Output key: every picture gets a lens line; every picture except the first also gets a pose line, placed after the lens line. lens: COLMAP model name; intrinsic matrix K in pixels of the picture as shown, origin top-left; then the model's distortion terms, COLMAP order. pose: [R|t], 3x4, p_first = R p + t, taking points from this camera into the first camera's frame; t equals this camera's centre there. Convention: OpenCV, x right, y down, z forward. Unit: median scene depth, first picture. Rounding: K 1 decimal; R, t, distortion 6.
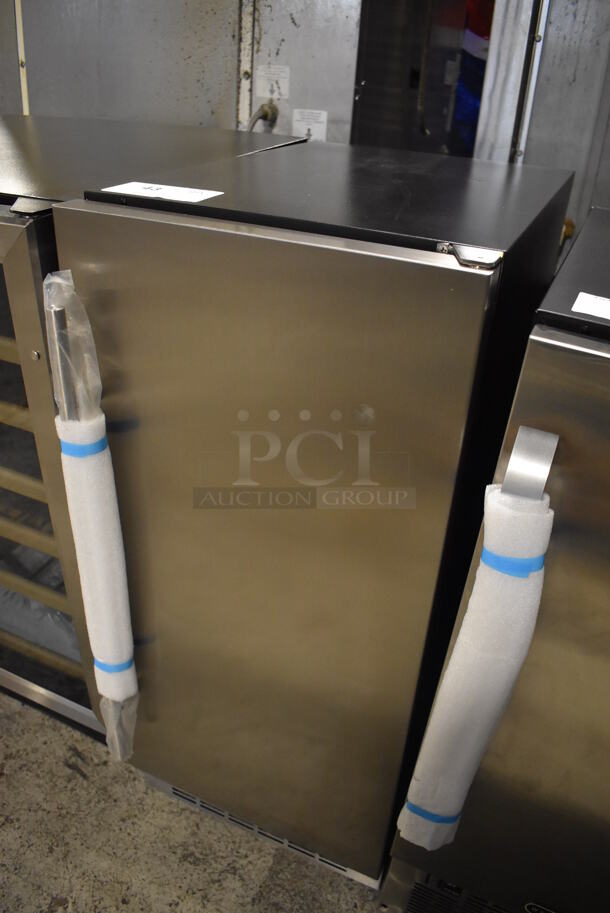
lens RADIAL K [[721.0, 0, 304.7], [0, 721.0, 475.0], [0, 0, 1]] dist [-0.091158, 0.014233]
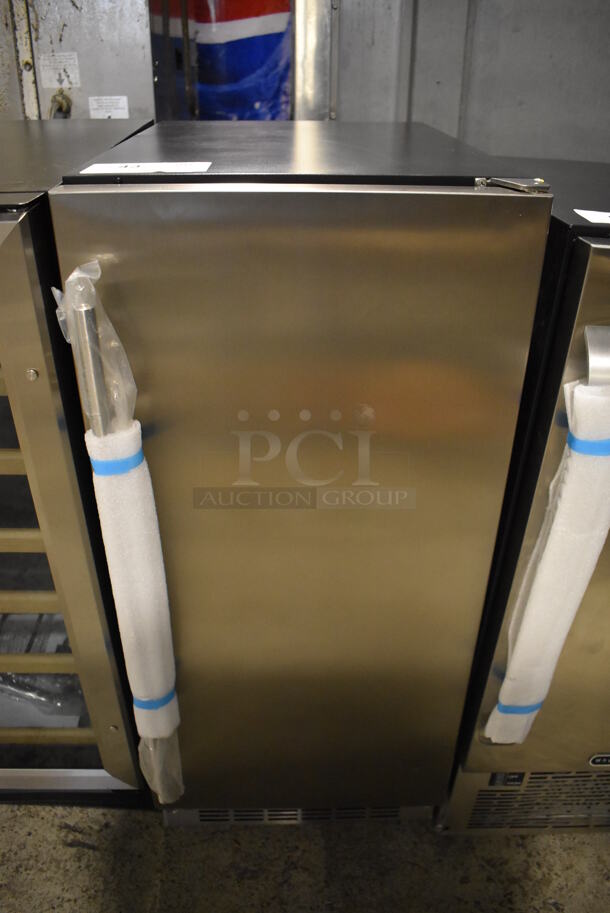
lens RADIAL K [[721.0, 0, 304.7], [0, 721.0, 475.0], [0, 0, 1]] dist [-0.091158, 0.014233]
pose [[0.896699, -0.261486, 0.357150, -0.230330], [0.259313, 0.964232, 0.054901, -0.007241], [-0.358731, 0.043384, 0.932432, 0.047058]]
